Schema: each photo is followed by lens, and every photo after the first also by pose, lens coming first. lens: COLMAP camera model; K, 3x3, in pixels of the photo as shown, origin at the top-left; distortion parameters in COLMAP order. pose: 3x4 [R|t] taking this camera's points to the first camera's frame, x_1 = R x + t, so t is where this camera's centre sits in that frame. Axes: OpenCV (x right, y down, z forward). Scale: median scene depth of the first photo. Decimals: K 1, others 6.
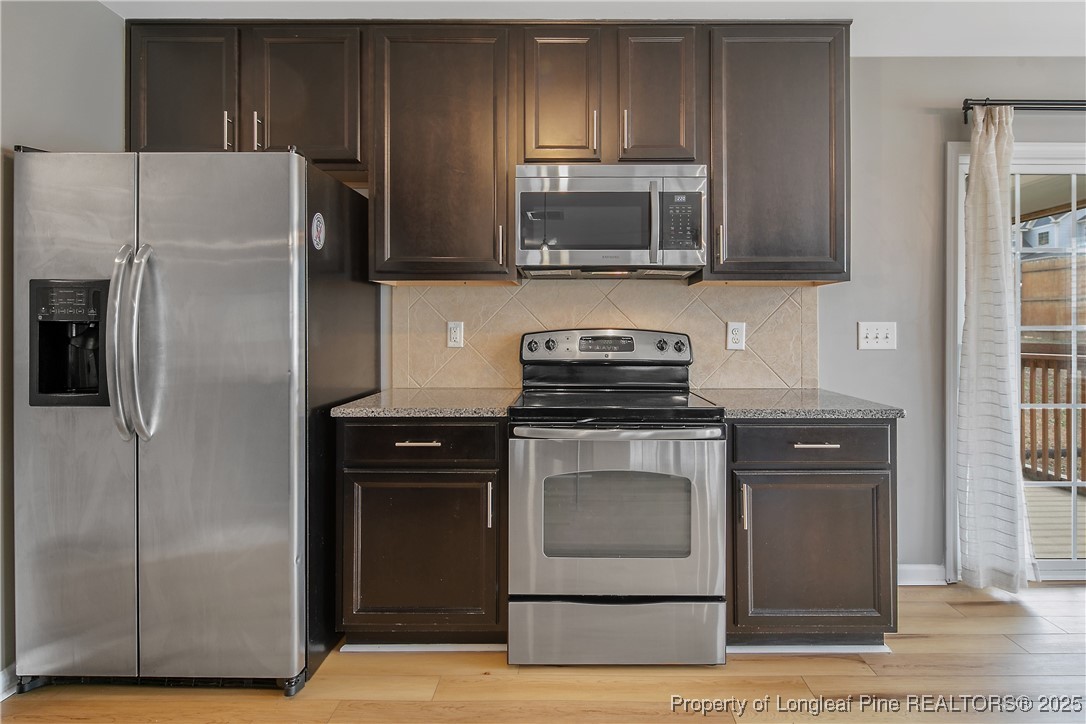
lens RADIAL K [[536.6, 0, 575.4], [0, 536.6, 325.4], [0, 0, 1]] dist [0.001635, 0.000079]
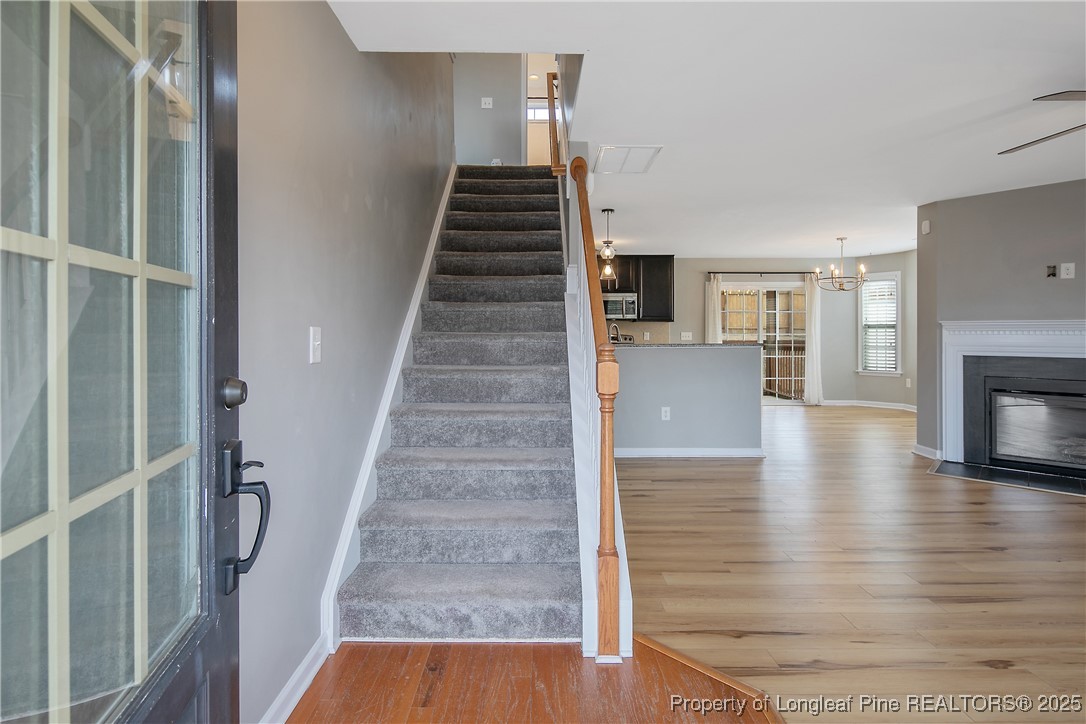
lens RADIAL K [[529.9, 0, 540.0], [0, 529.9, 327.4], [0, 0, 1]] dist [0.001276, -0.000369]
pose [[0.999934, -0.000441, 0.011487, -0.469676], [0.000482, 0.999993, -0.003633, -0.028511], [-0.011486, 0.003639, 0.999927, -2.637194]]
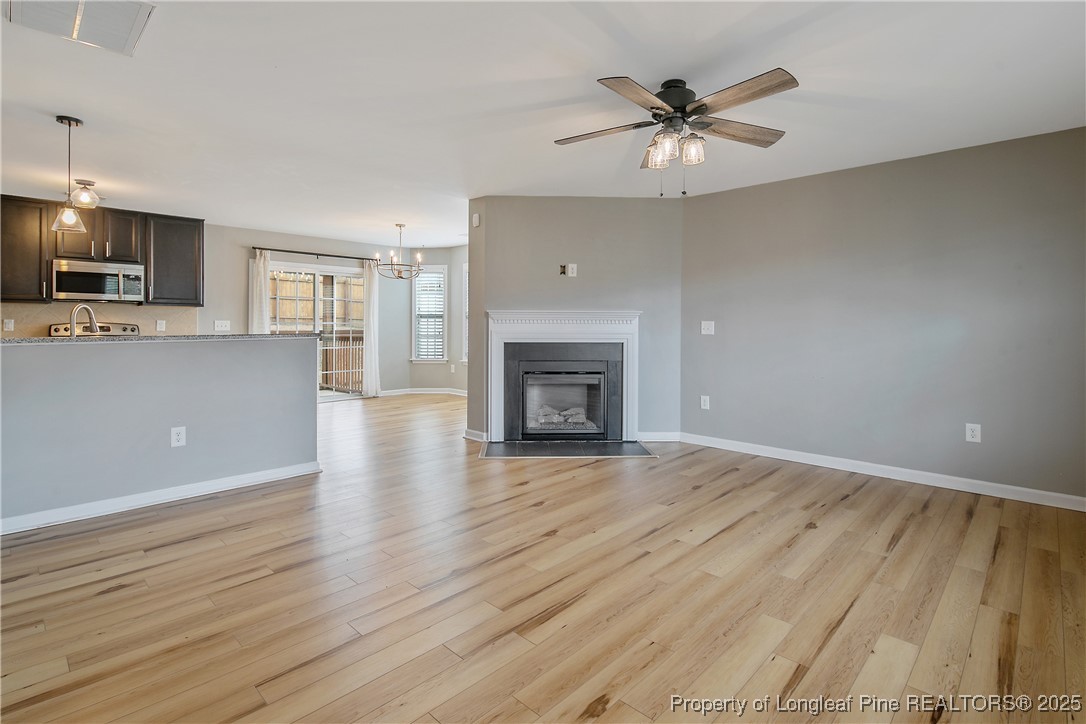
lens RADIAL K [[529.9, 0, 540.0], [0, 529.9, 327.4], [0, 0, 1]] dist [0.001276, -0.000369]
pose [[0.693093, -0.002911, 0.720842, -0.296376], [-0.006995, 0.999918, 0.010764, -0.013663], [-0.720814, -0.012503, 0.693016, -2.231632]]
